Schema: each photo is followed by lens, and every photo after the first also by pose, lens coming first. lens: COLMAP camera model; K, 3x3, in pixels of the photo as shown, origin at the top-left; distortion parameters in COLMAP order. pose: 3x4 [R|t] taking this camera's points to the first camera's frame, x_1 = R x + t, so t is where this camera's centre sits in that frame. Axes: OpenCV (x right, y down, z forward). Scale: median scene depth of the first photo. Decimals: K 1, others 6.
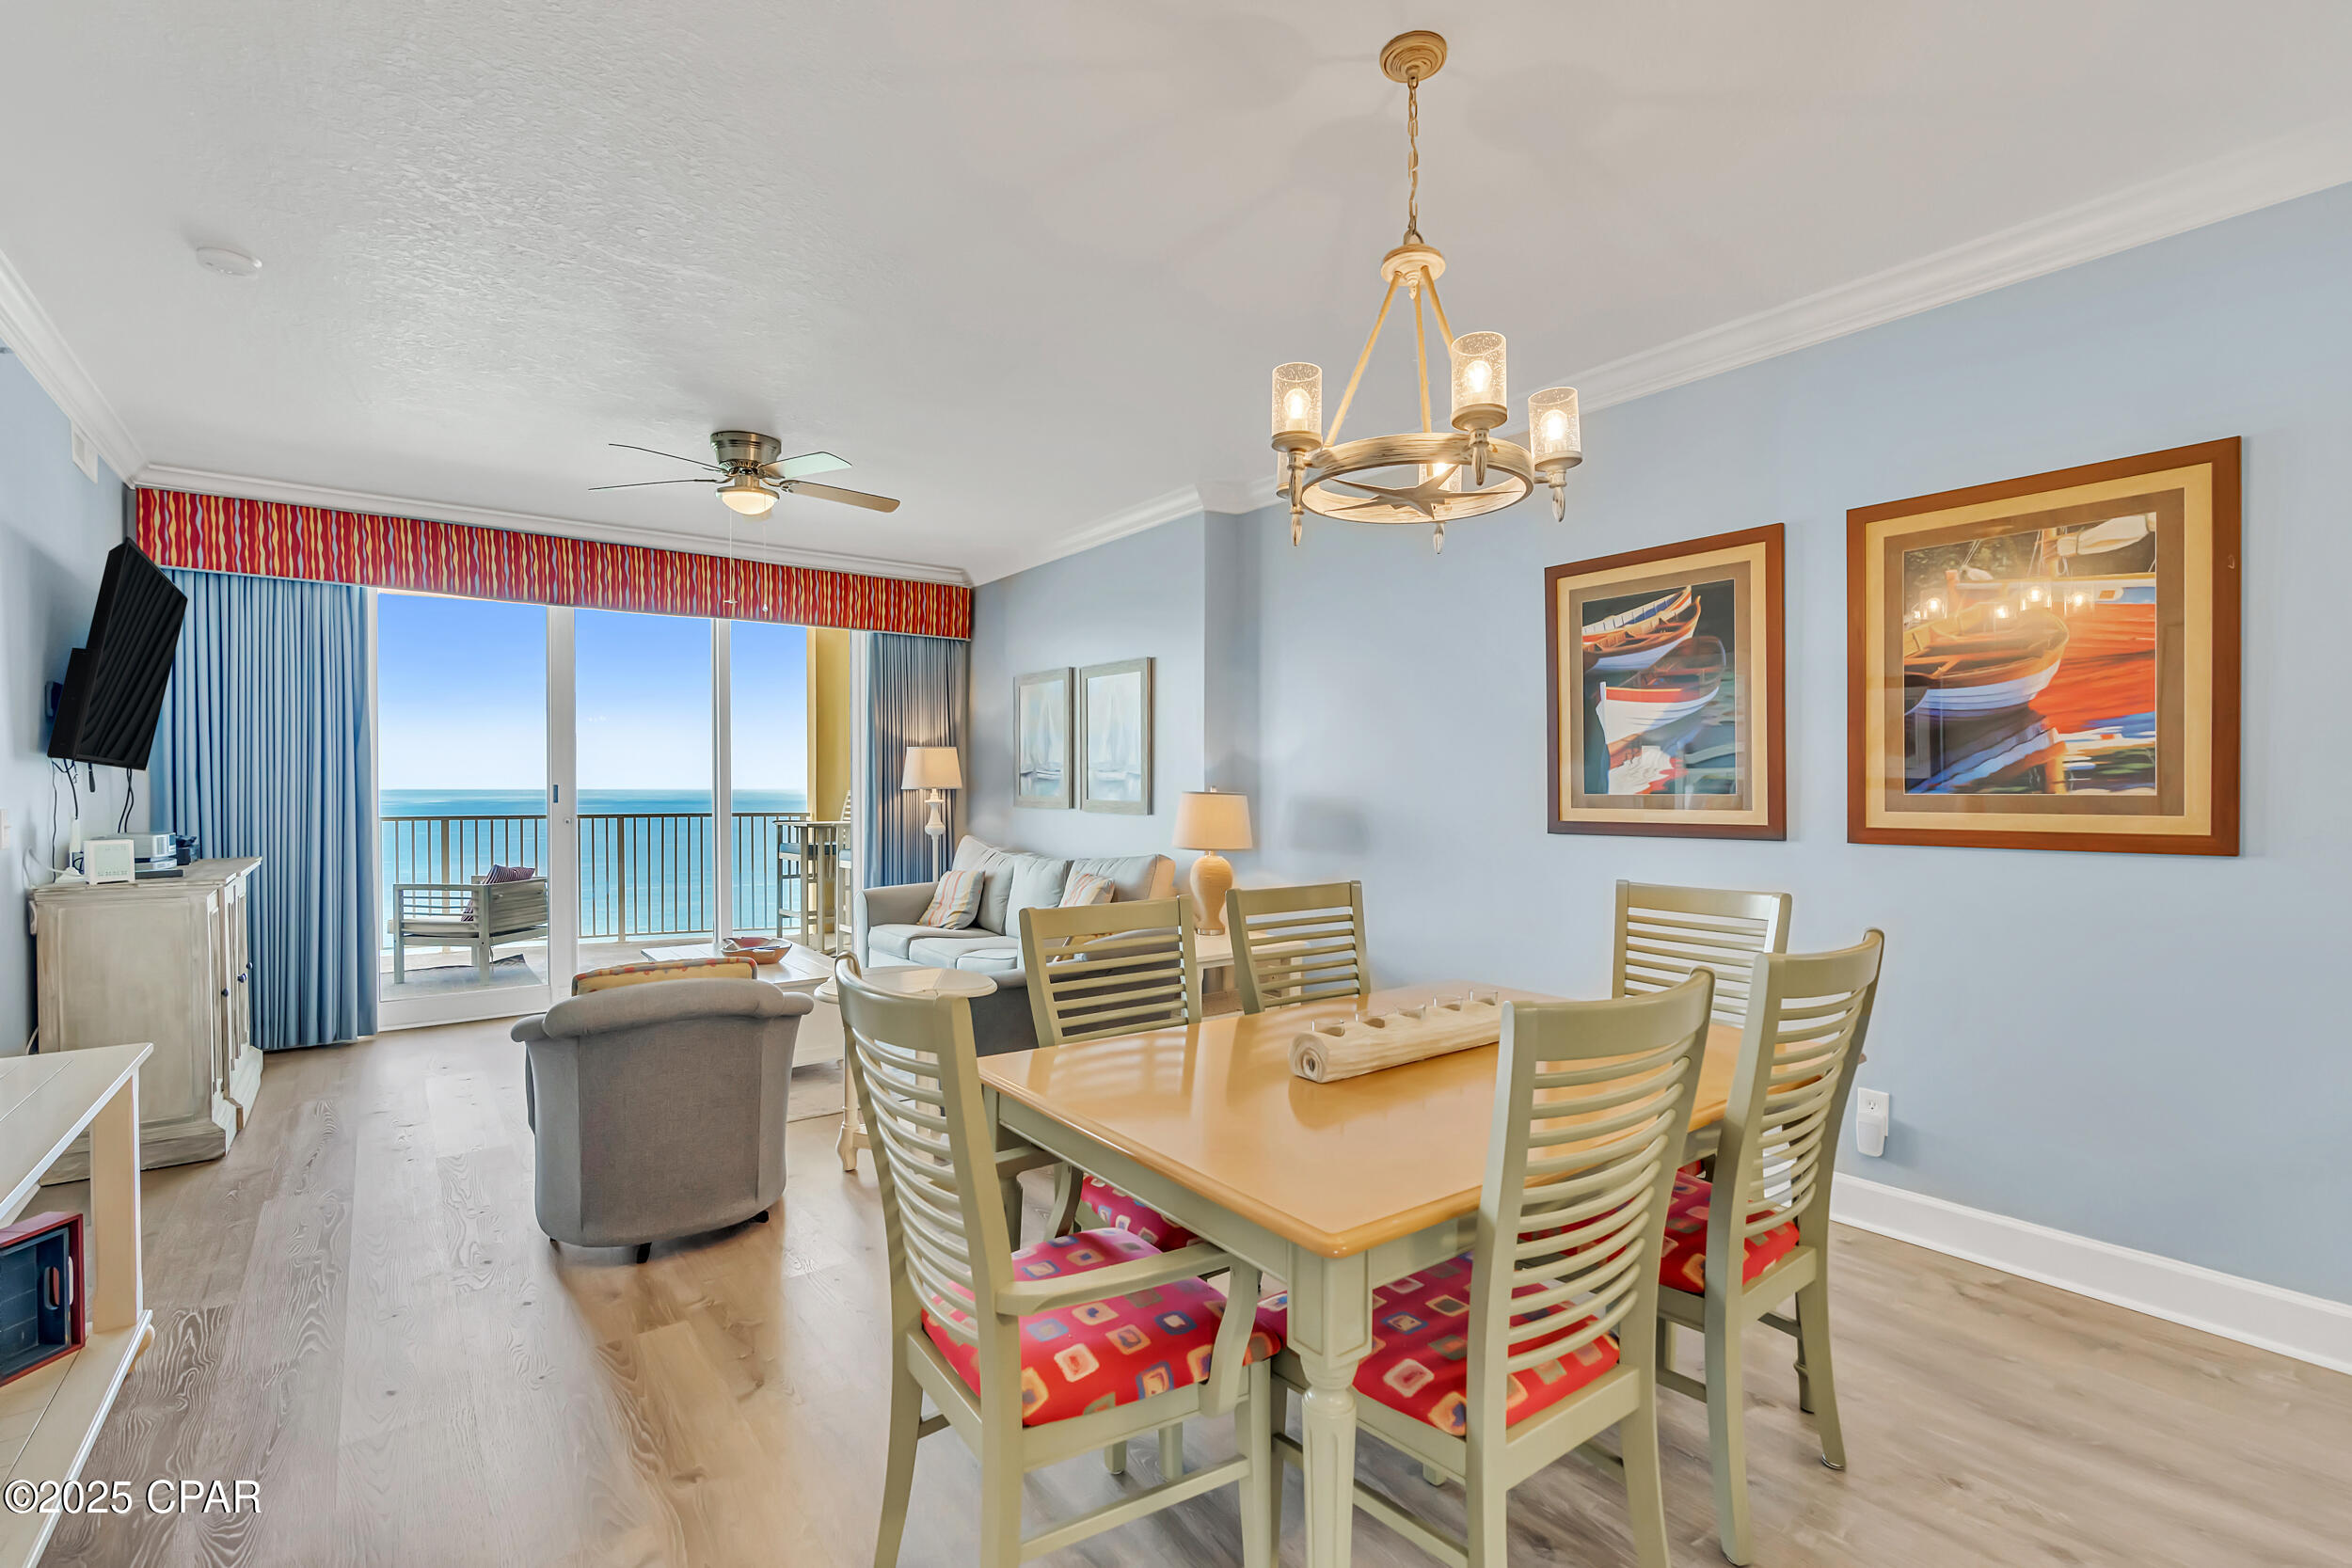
lens RADIAL K [[1056.9, 0, 1187.6], [0, 1056.9, 794.8], [0, 0, 1]] dist [-0.012923, 0.005869]
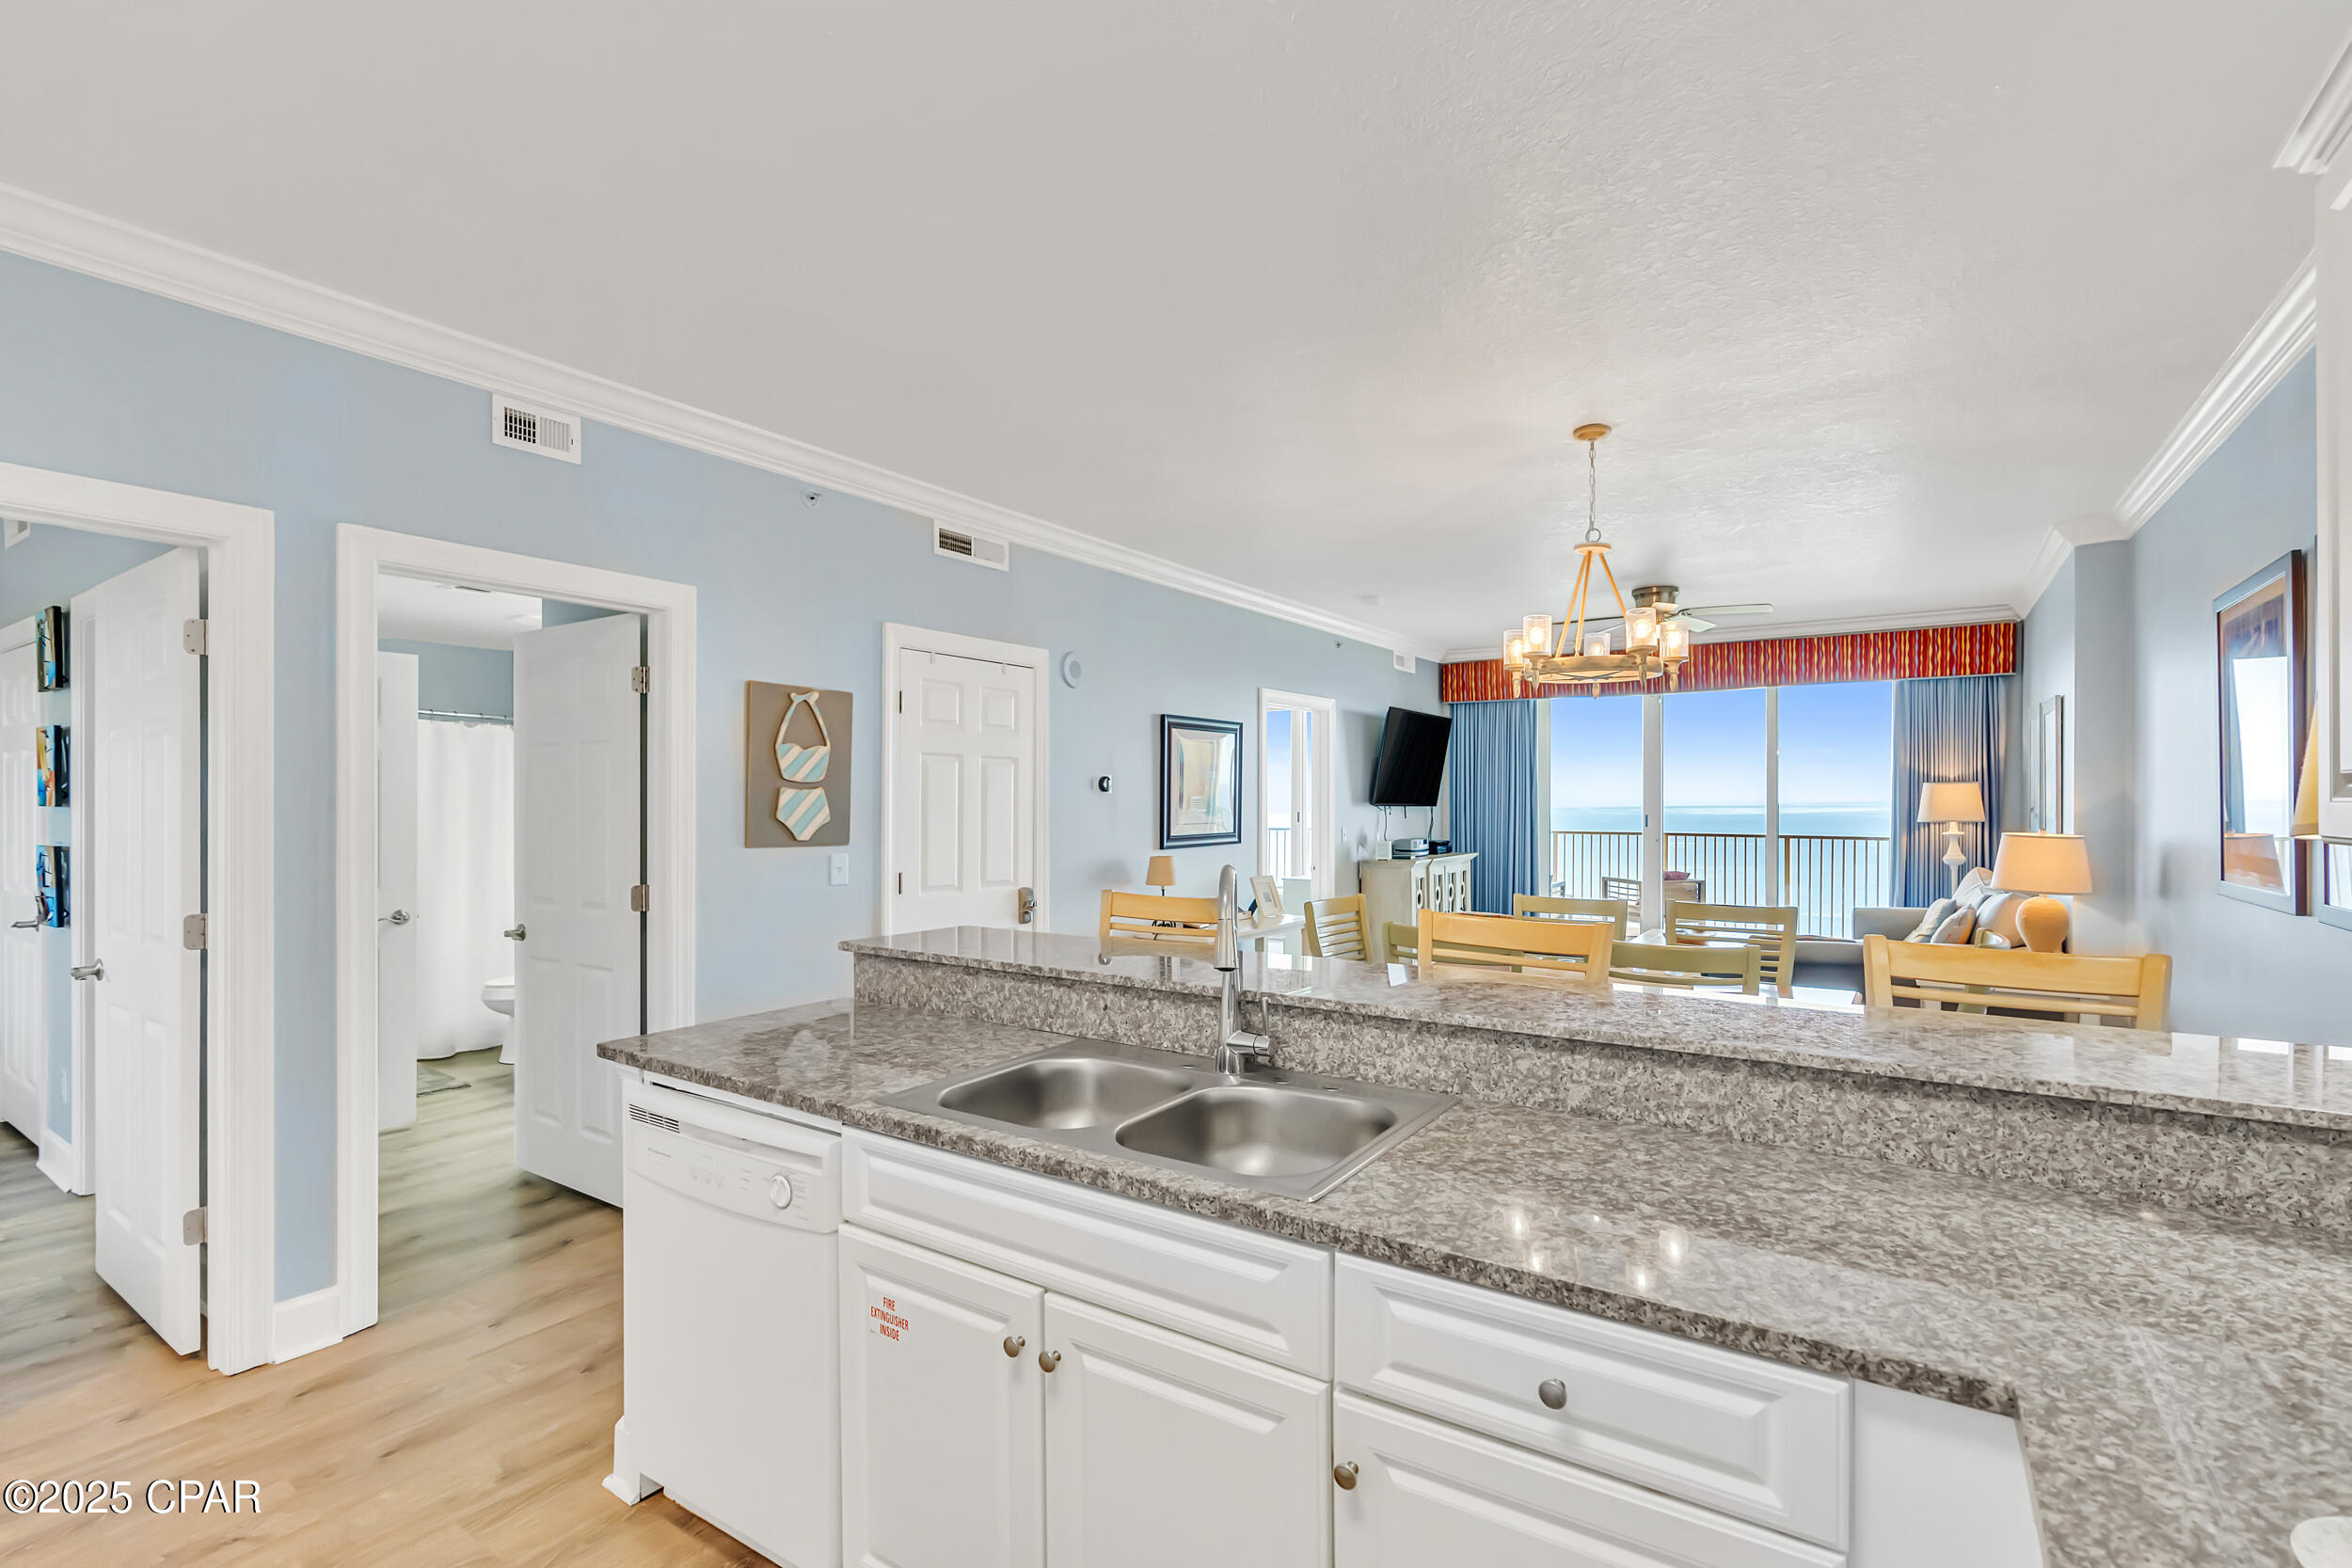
lens RADIAL K [[1058.0, 0, 1188.0], [0, 1058.0, 804.0], [0, 0, 1]] dist [-0.011043, 0.004827]
pose [[0.318476, 0.005212, -0.947916, 0.730195], [-0.007510, 0.999967, 0.002975, -0.029414], [0.947901, 0.006171, 0.318505, -0.094713]]
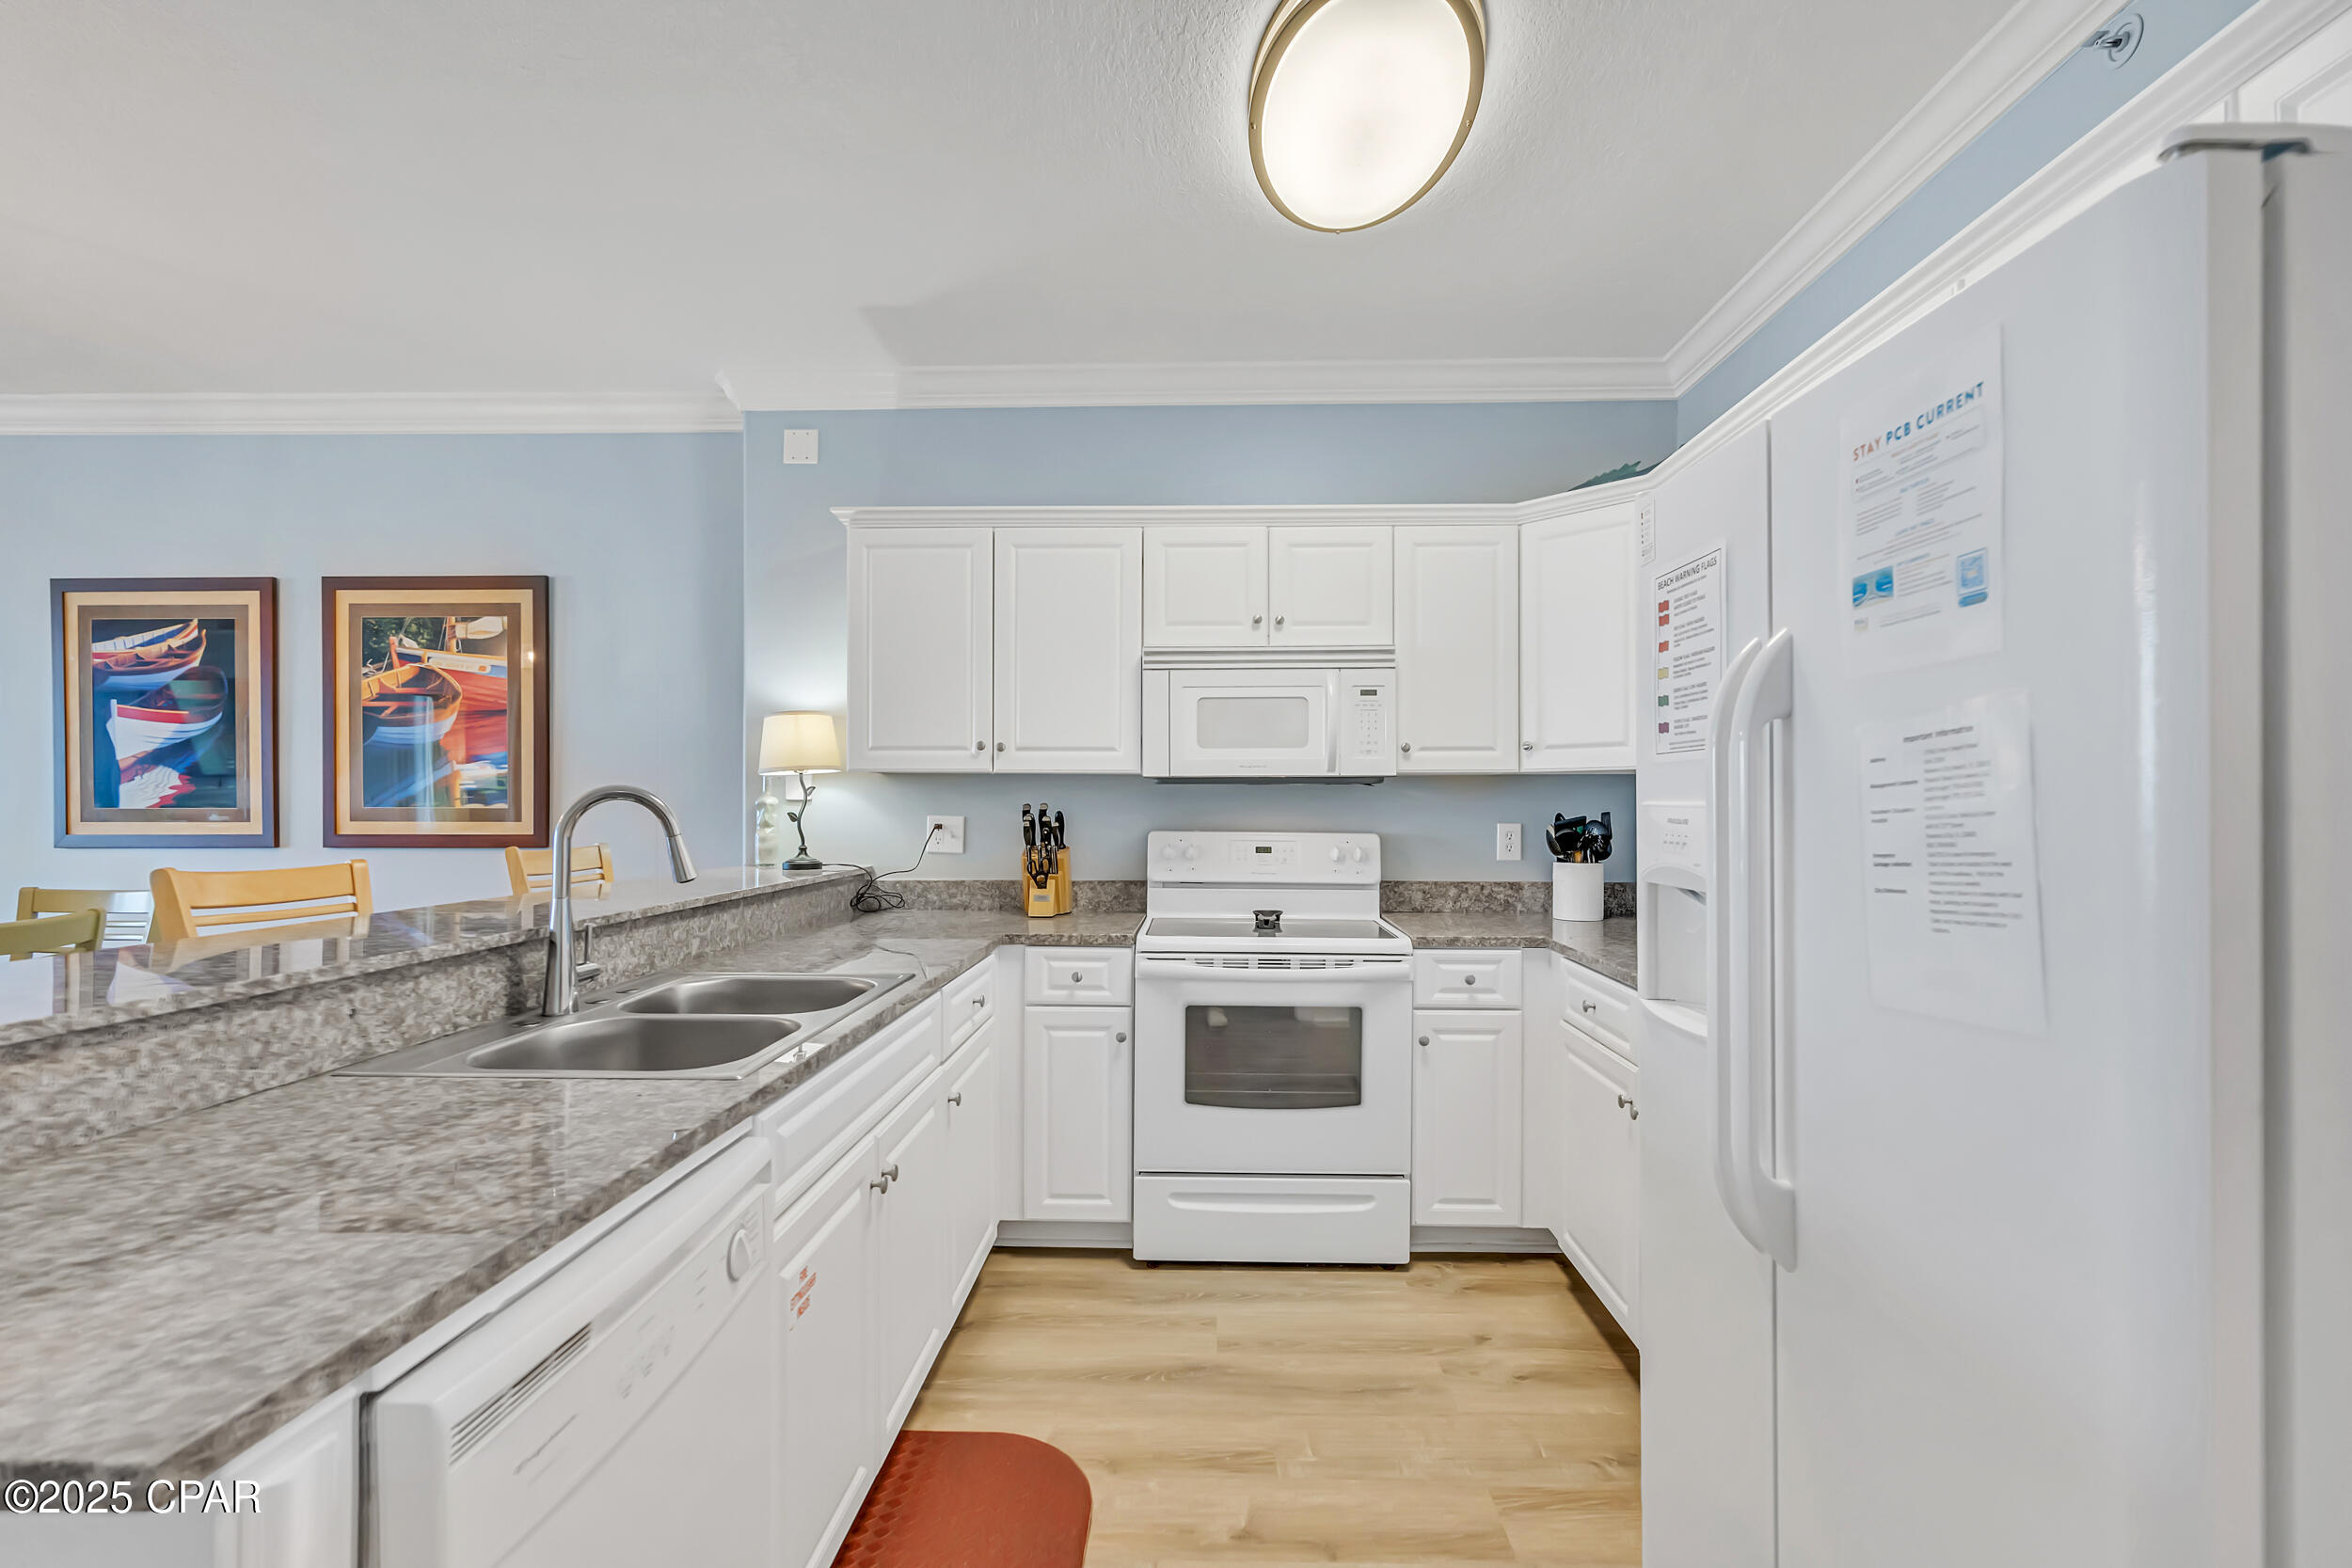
lens RADIAL K [[1058.0, 0, 1188.0], [0, 1058.0, 804.0], [0, 0, 1]] dist [-0.011043, 0.004827]
pose [[0.632022, 0.002984, 0.774945, 0.199289], [0.002559, 0.999979, -0.005937, 0.003475], [-0.774946, 0.005735, 0.632001, -0.357738]]
